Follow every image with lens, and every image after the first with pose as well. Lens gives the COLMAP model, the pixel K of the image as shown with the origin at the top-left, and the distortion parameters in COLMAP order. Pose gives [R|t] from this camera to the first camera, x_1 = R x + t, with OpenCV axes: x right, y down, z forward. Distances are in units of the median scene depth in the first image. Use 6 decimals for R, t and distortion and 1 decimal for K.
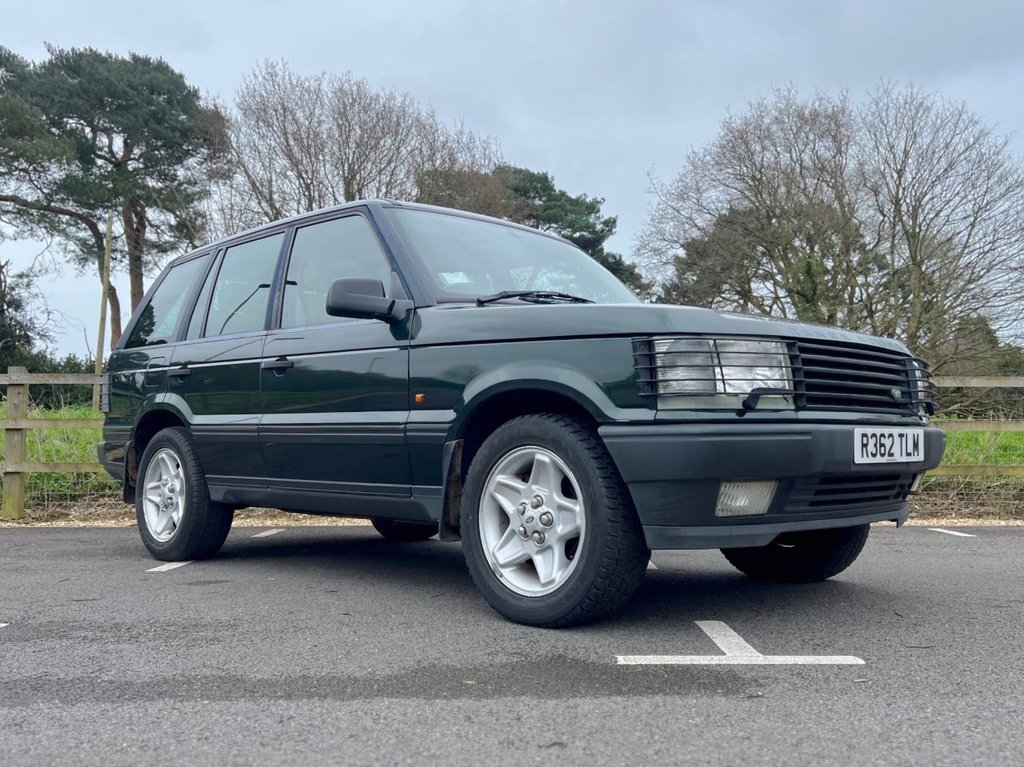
lens RADIAL K [[1048.0, 0, 527.1], [0, 1048.0, 364.9], [0, 0, 1]] dist [0.029633, 0.000000]
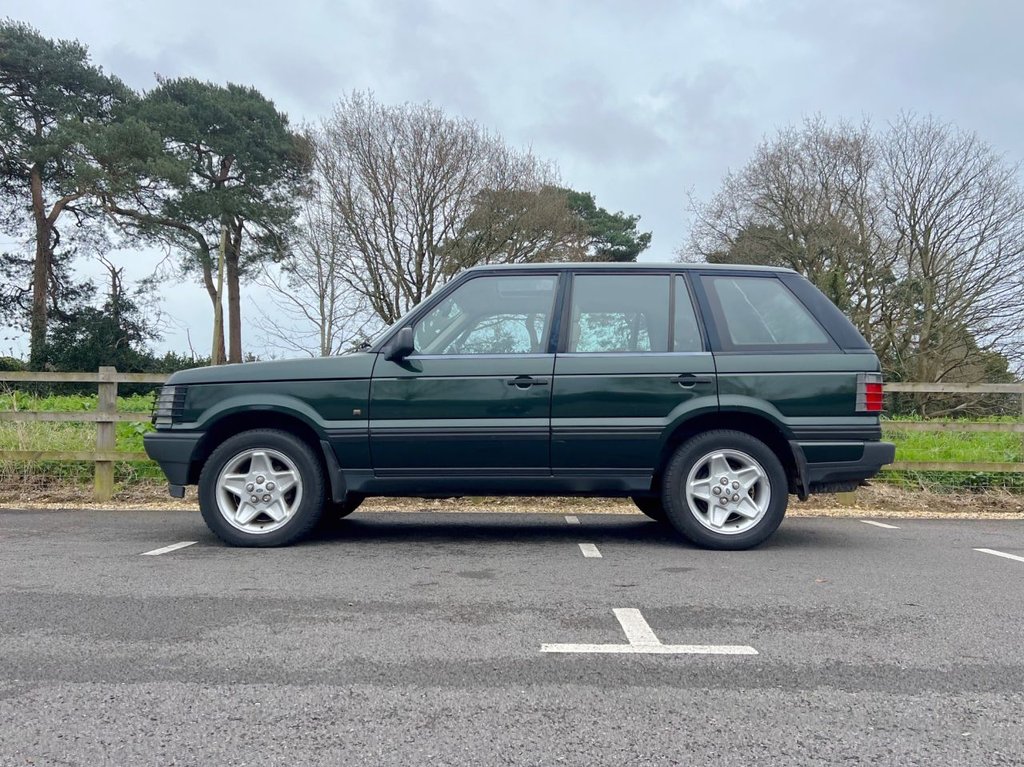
lens RADIAL K [[939.6, 0, 514.2], [0, 939.6, 364.5], [0, 0, 1]] dist [0.049759, -0.050040]
pose [[0.999923, 0.009956, -0.007376, -0.061553], [-0.009942, 0.999949, 0.001955, -0.002043], [0.007395, -0.001881, 0.999971, -0.000103]]
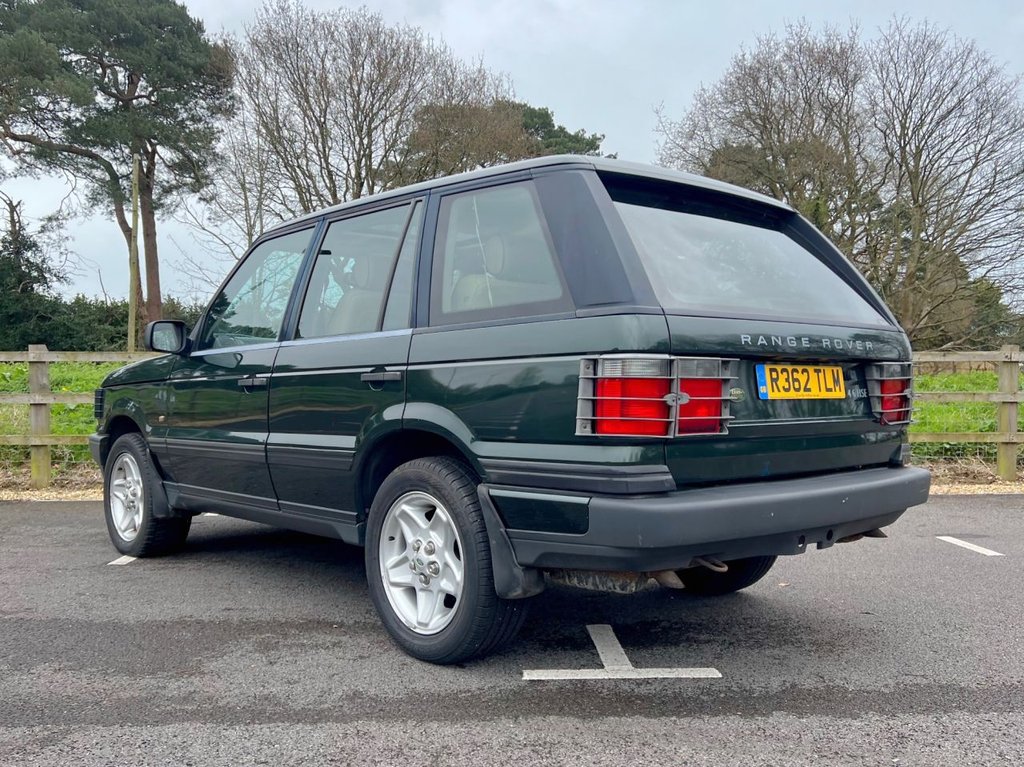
lens RADIAL K [[1048.0, 0, 502.1], [0, 1048.0, 397.6], [0, 0, 1]] dist [0.029633, 0.000000]
pose [[0.999531, -0.002542, 0.030513, -0.064695], [-0.000561, 0.994863, 0.101229, -0.014055], [-0.030613, -0.101198, 0.994395, -0.014571]]
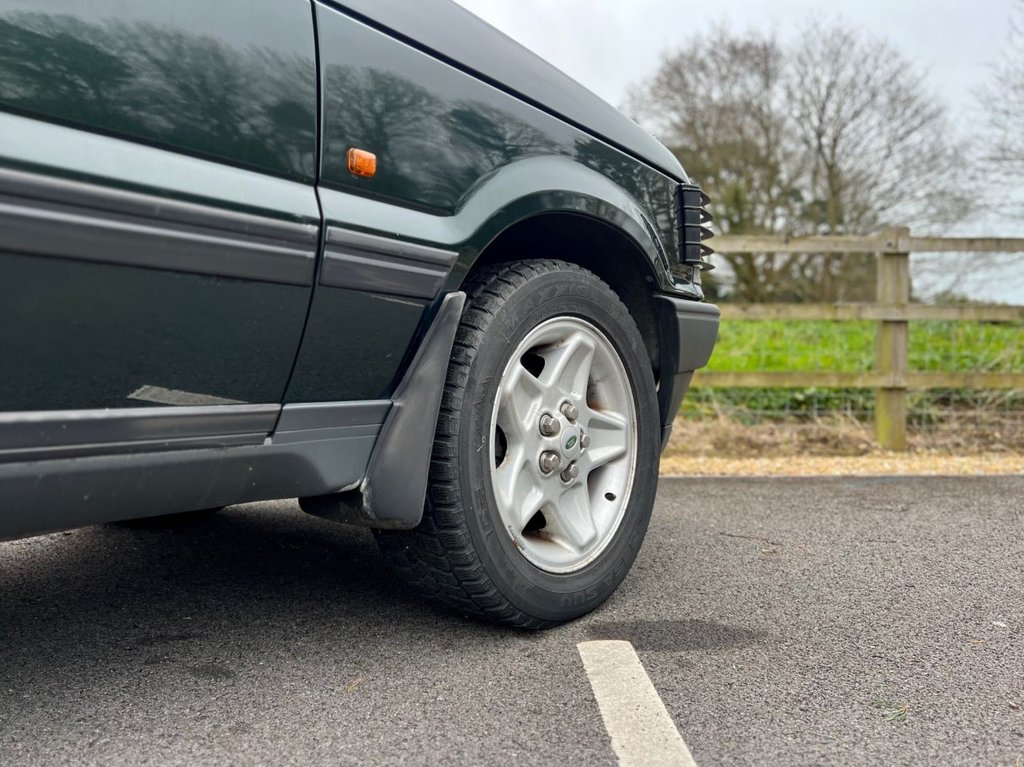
lens RADIAL K [[844.5, 0, 519.0], [0, 844.5, 393.4], [0, 0, 1]] dist [0.018355, 0.013758]
pose [[0.999364, -0.000900, 0.035649, 0.015323], [-0.003095, 0.993720, 0.111852, 0.012590], [-0.035525, -0.111891, 0.993085, 0.128497]]
